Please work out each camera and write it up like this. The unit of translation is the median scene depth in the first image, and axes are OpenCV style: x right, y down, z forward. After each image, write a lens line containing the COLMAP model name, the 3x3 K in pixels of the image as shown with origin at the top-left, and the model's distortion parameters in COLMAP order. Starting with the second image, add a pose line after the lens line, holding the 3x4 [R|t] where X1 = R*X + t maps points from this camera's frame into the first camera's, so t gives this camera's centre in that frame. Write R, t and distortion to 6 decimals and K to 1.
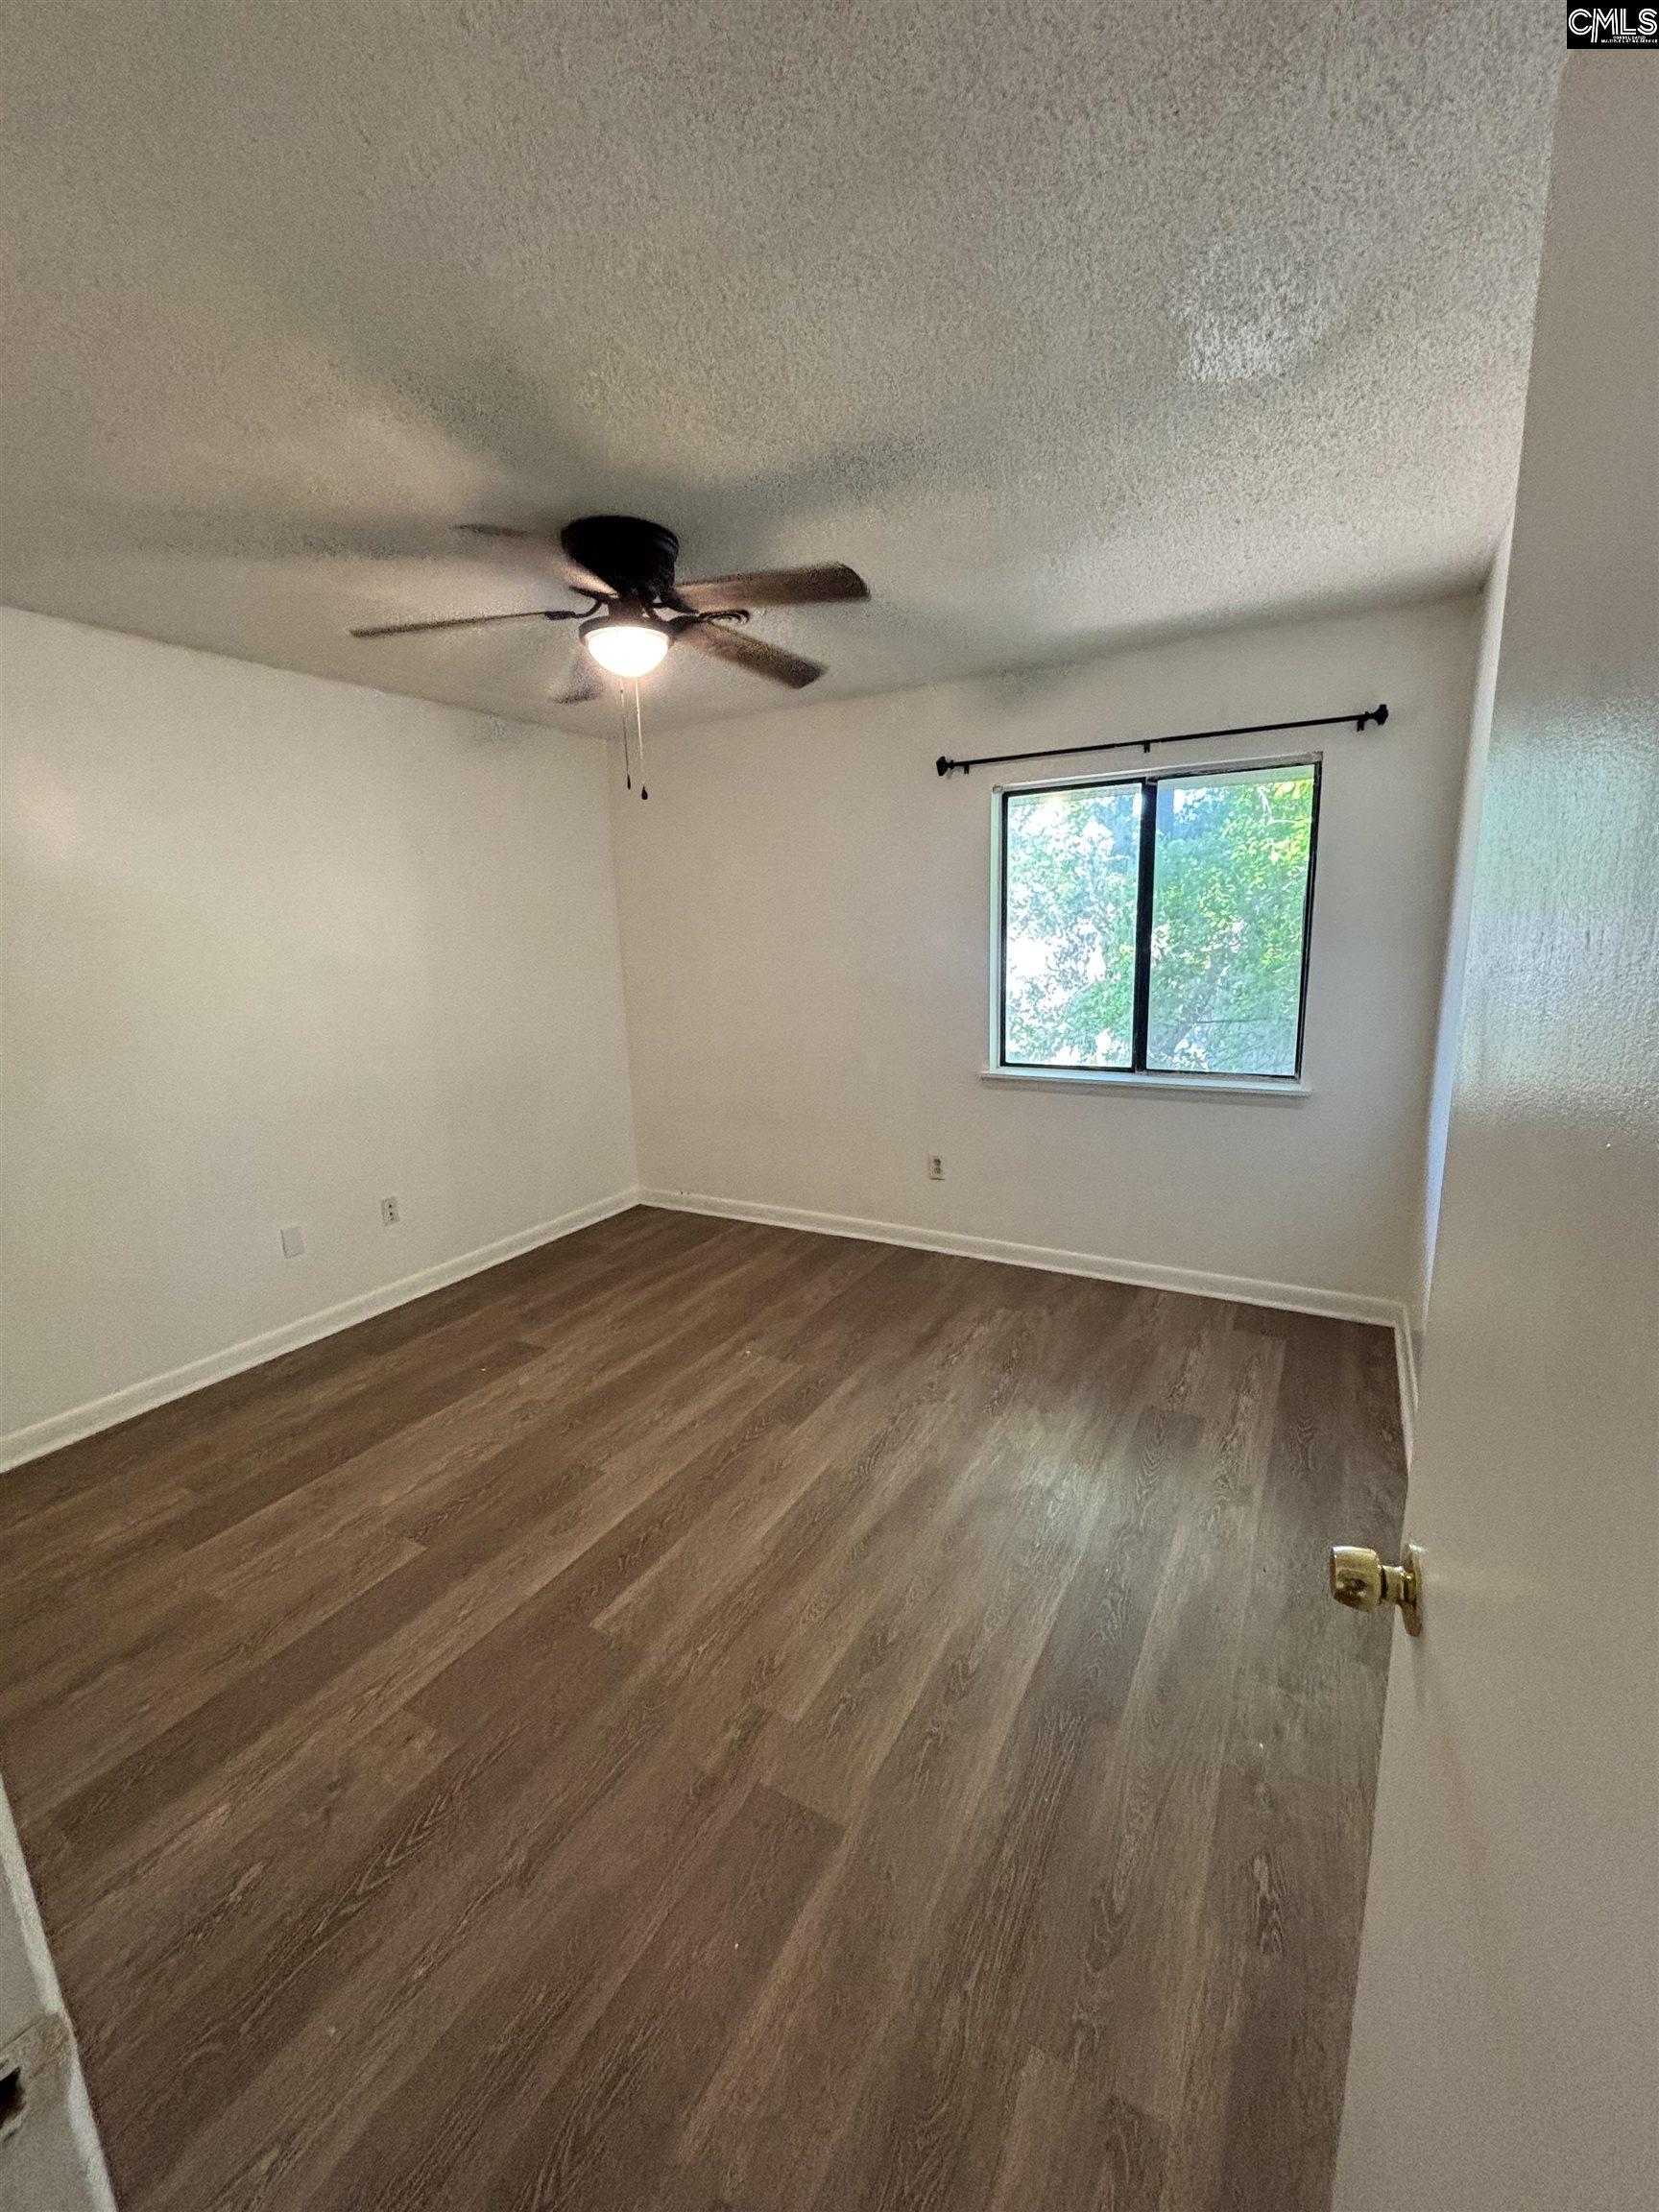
lens RADIAL K [[890.2, 0, 836.3], [0, 890.2, 1112.9], [0, 0, 1]] dist [0.011359, -0.004049]
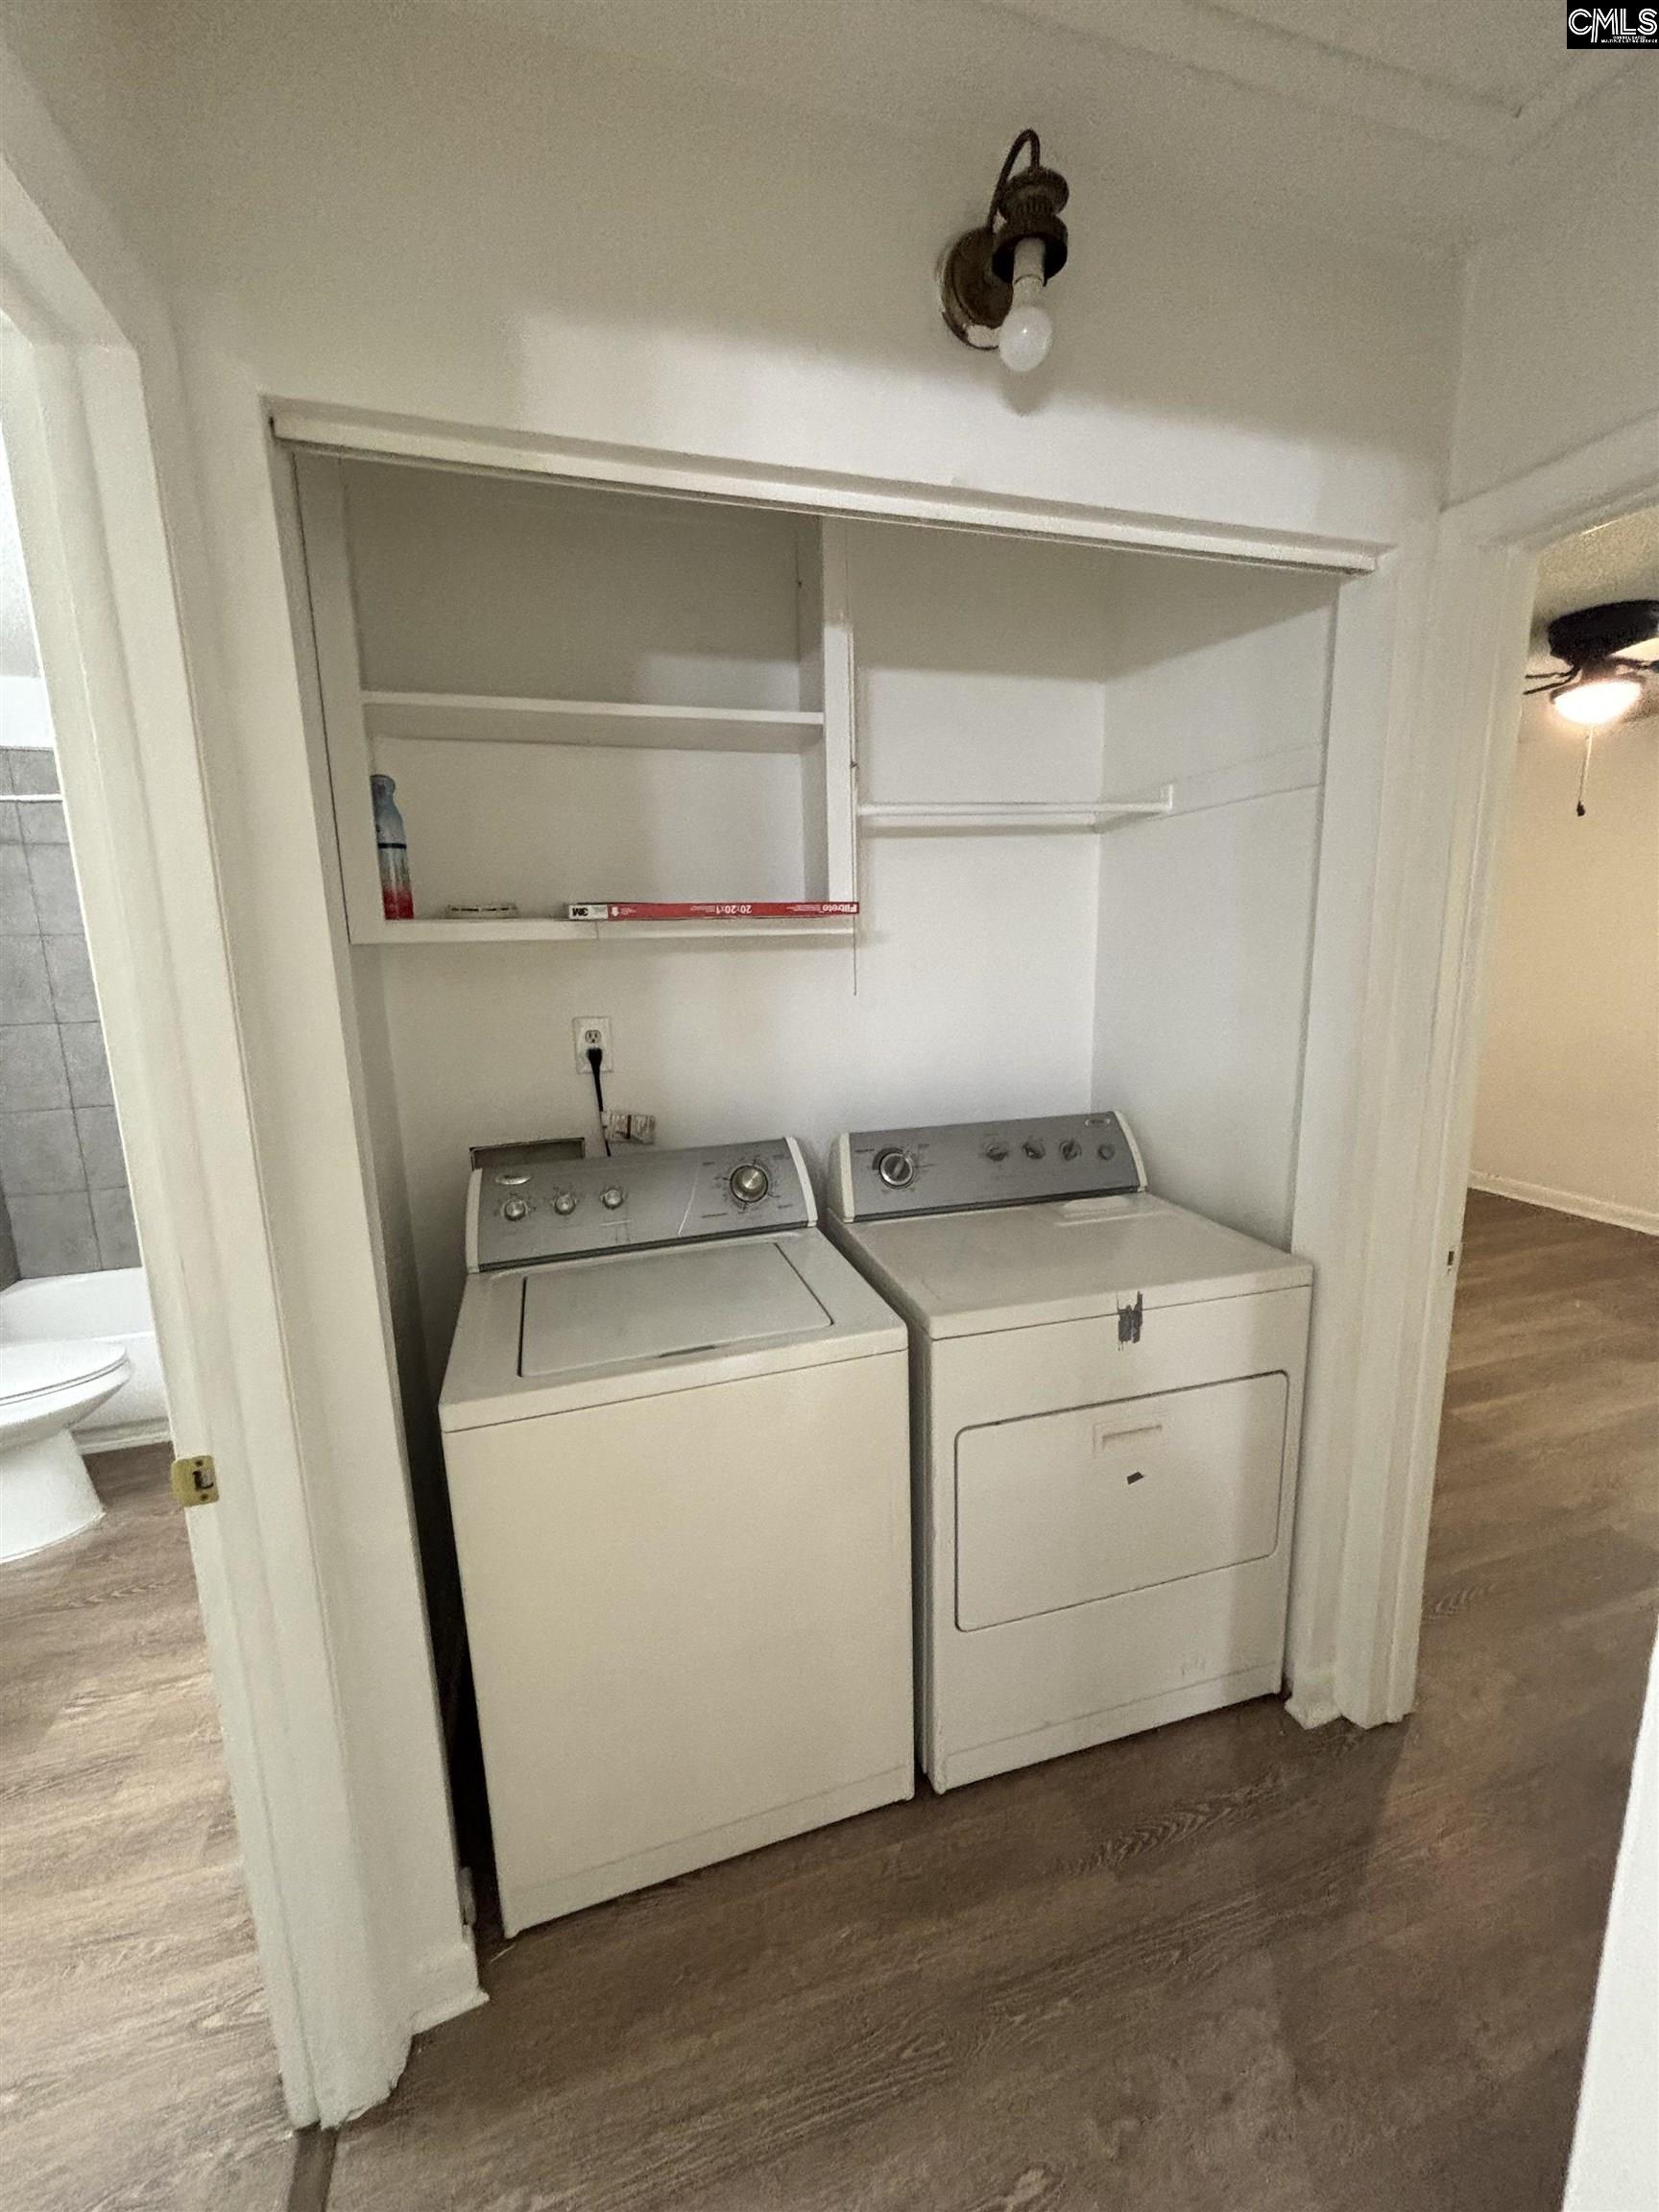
lens RADIAL K [[890.2, 0, 836.3], [0, 890.2, 1112.9], [0, 0, 1]] dist [0.011359, -0.004049]
pose [[0.735330, 0.139714, -0.663151, -0.090849], [-0.140706, 0.988670, 0.052274, 0.132685], [0.662941, 0.054871, 0.746658, -0.605133]]
